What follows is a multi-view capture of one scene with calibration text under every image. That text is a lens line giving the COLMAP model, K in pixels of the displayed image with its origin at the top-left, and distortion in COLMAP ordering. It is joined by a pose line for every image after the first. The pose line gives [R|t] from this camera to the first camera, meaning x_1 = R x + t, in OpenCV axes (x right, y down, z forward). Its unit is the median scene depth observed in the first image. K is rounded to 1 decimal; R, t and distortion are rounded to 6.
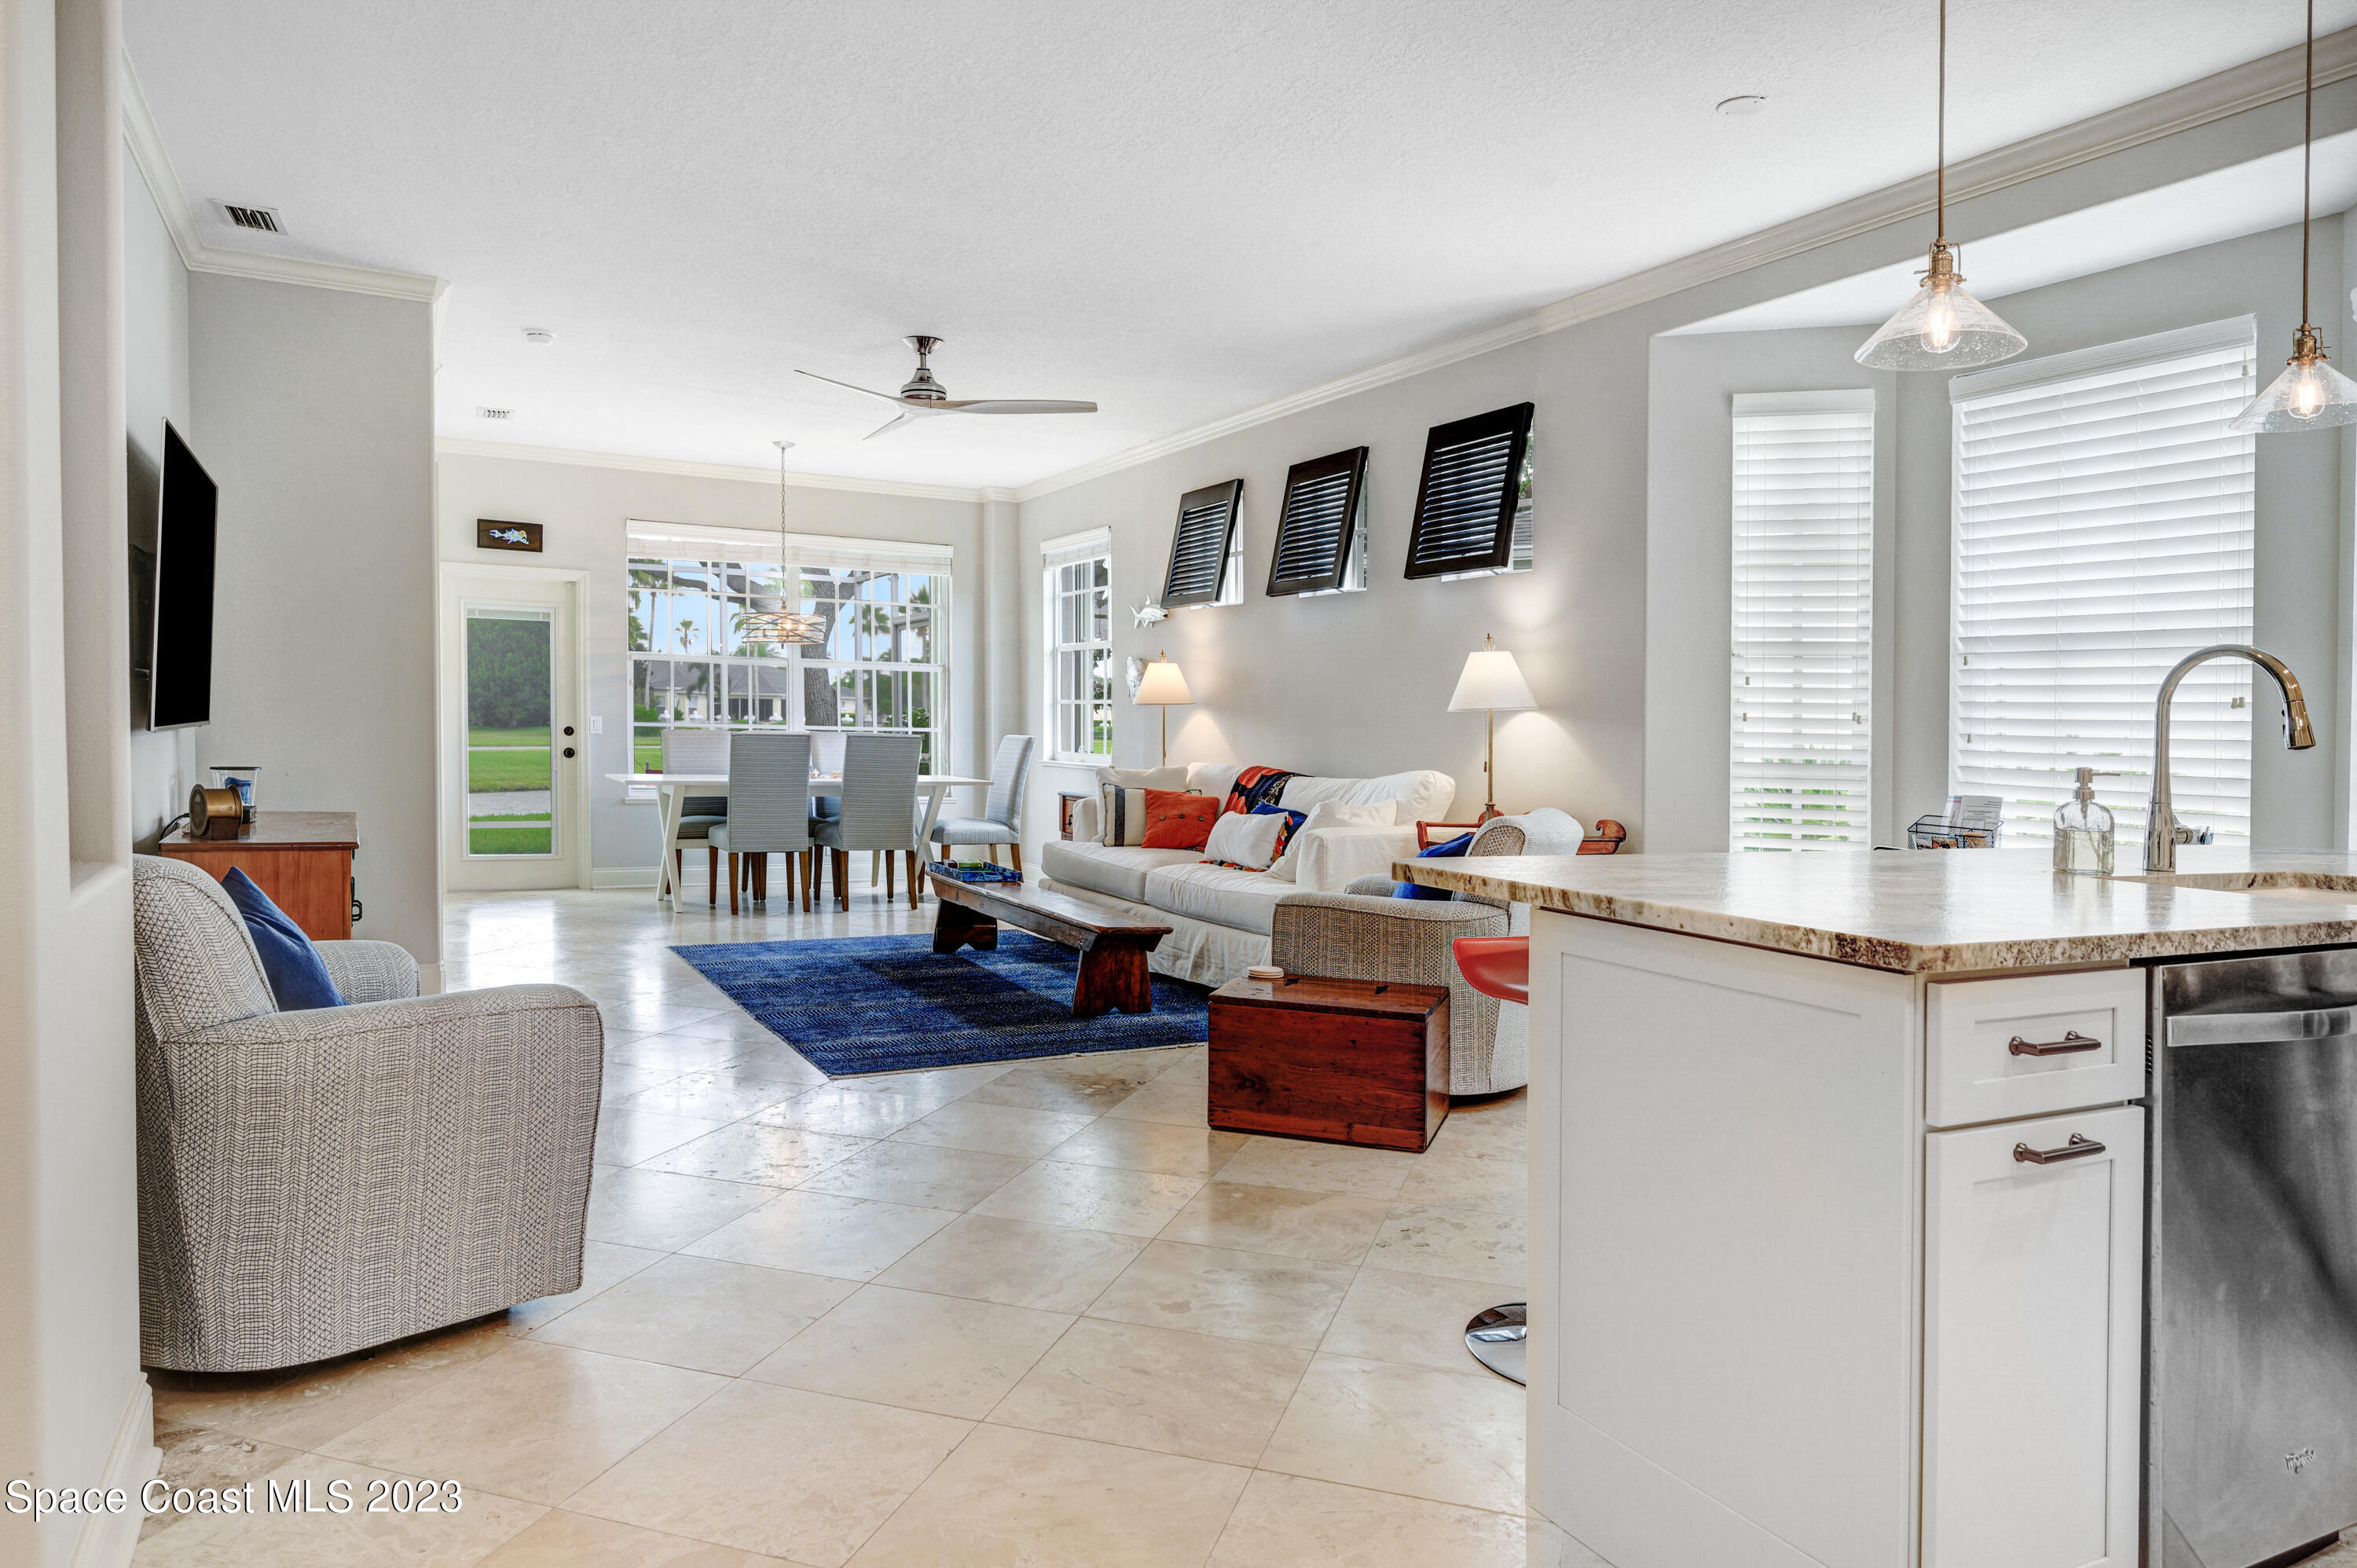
lens RADIAL K [[1521.9, 0, 1150.3], [0, 1521.9, 743.8], [0, 0, 1]] dist [-0.010956, -0.000735]
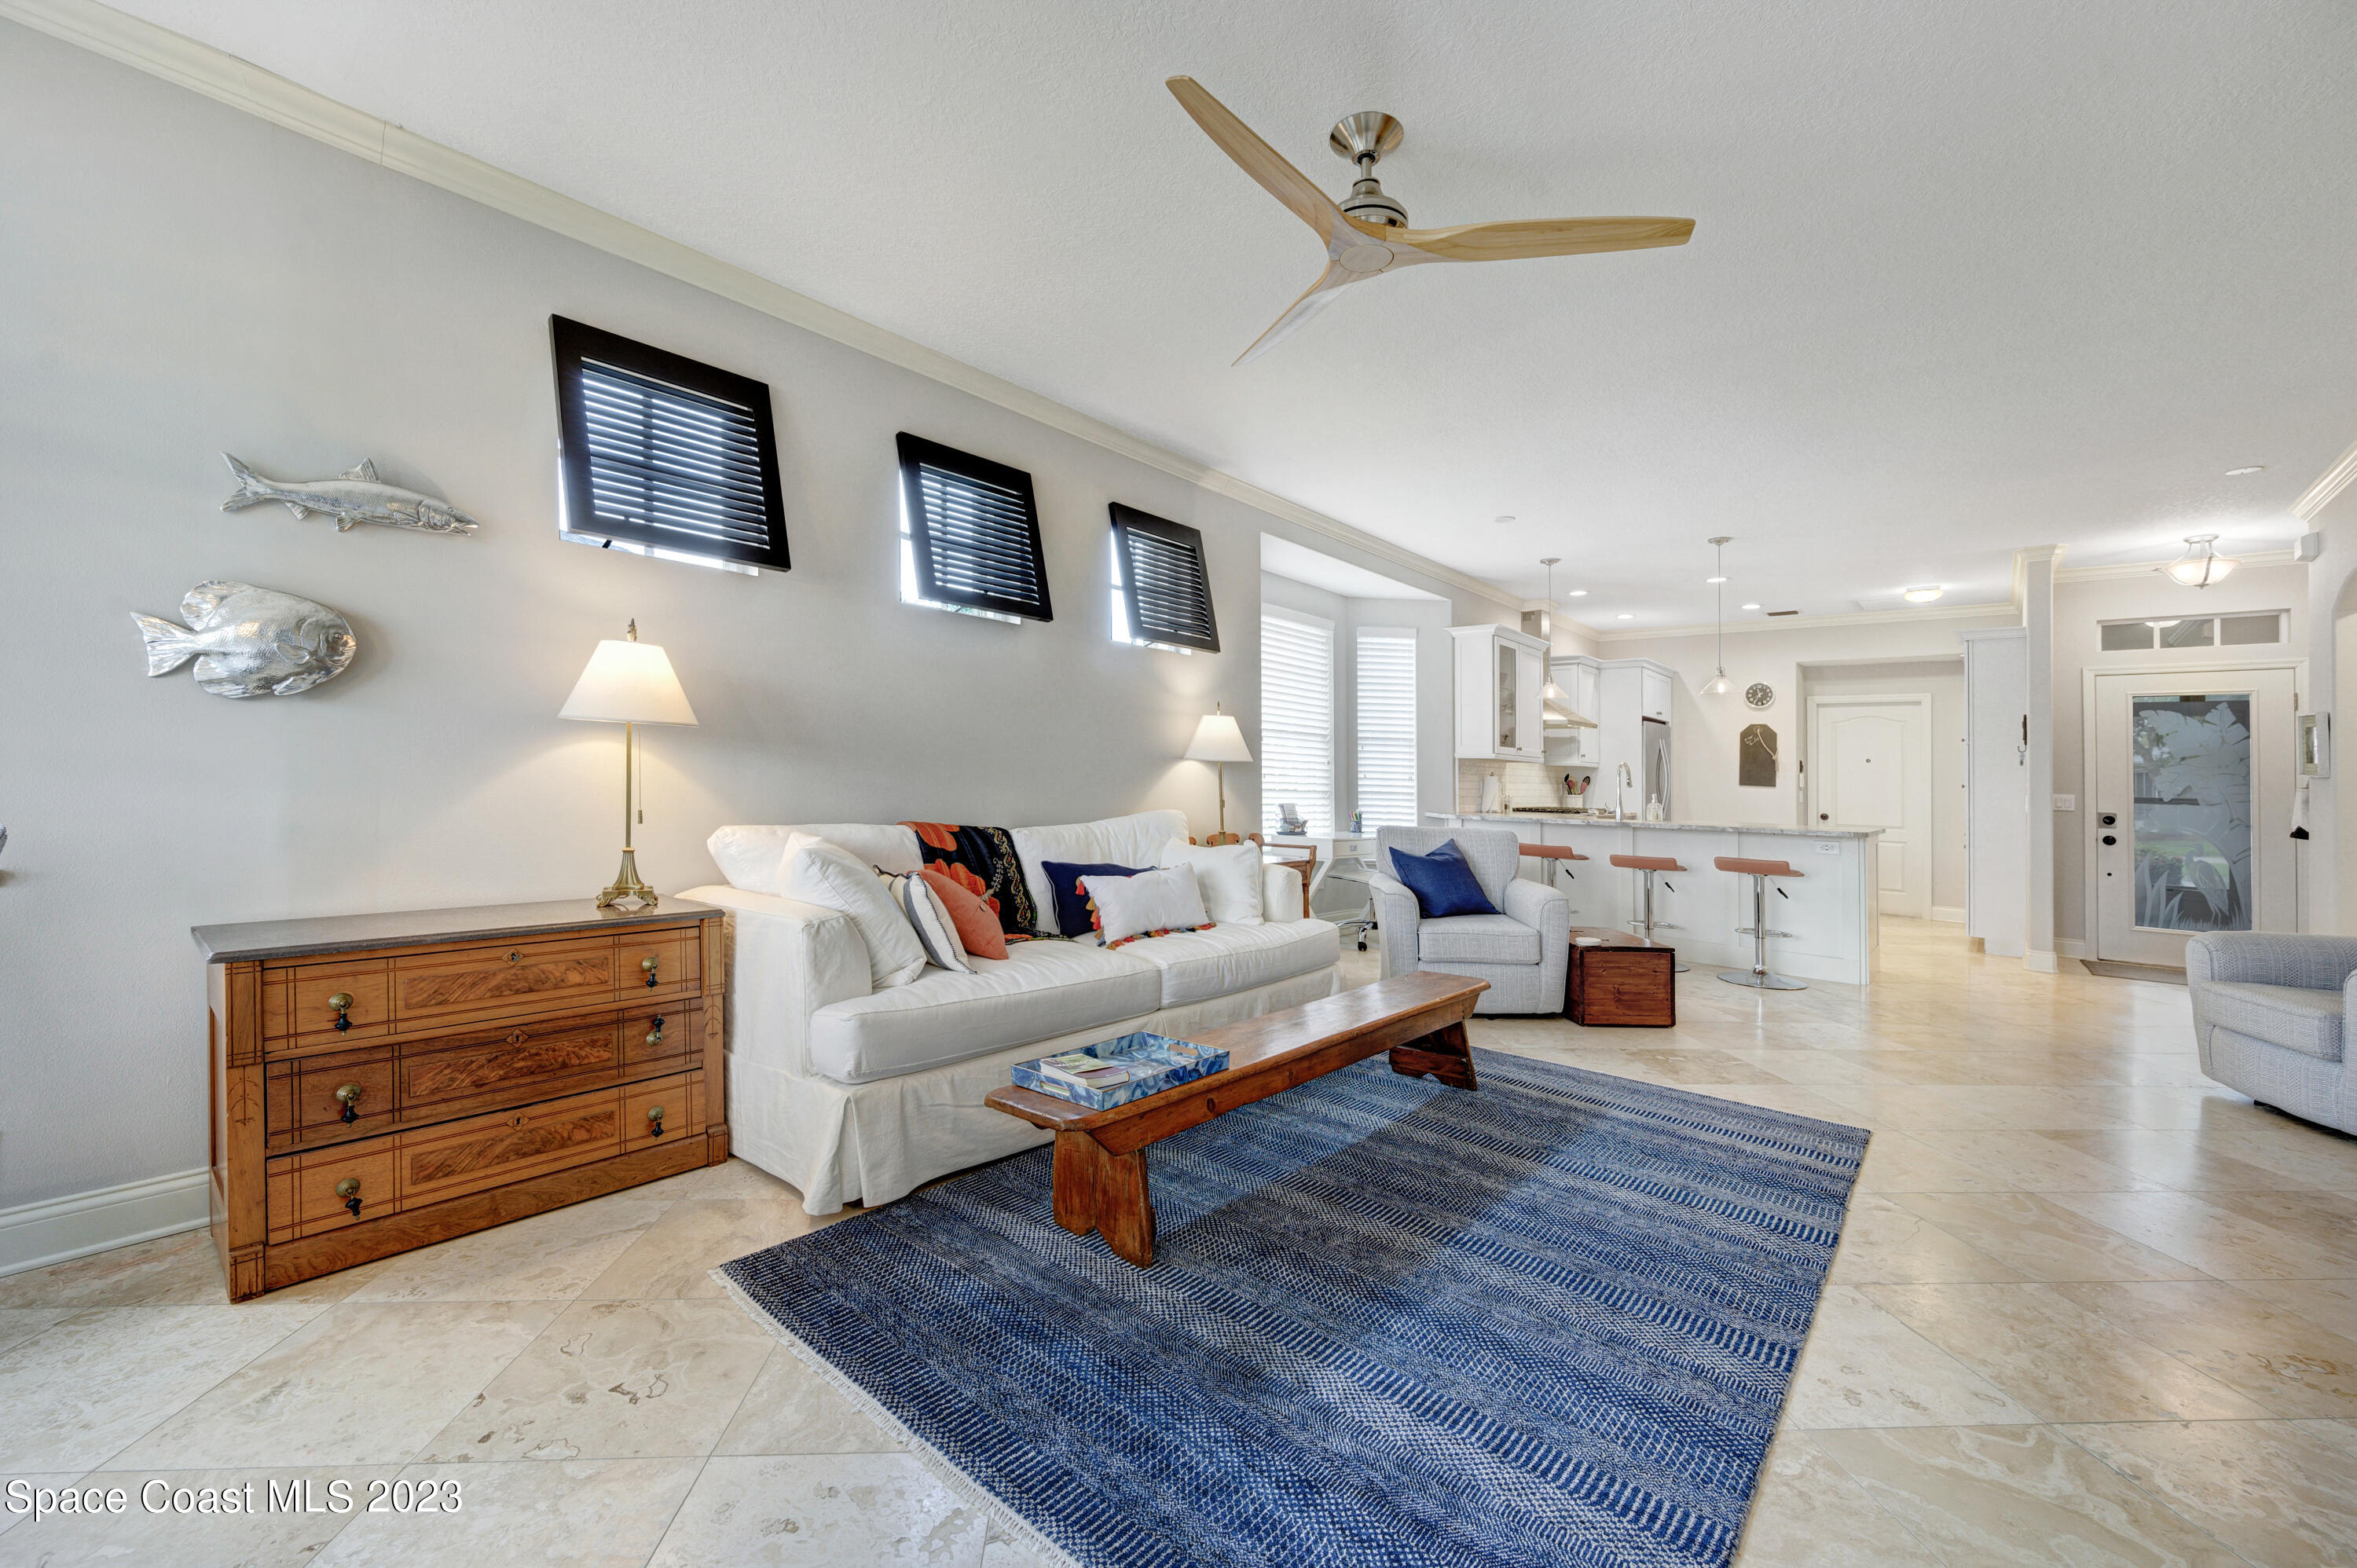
lens RADIAL K [[930.6, 0, 1151.1], [0, 930.6, 744.5], [0, 0, 1]] dist [-0.002189, -0.000777]
pose [[-0.366115, 0.001807, 0.930568, -0.488440], [-0.021596, 0.999712, -0.010438, -0.025819], [-0.930319, -0.023918, -0.365970, 1.327724]]
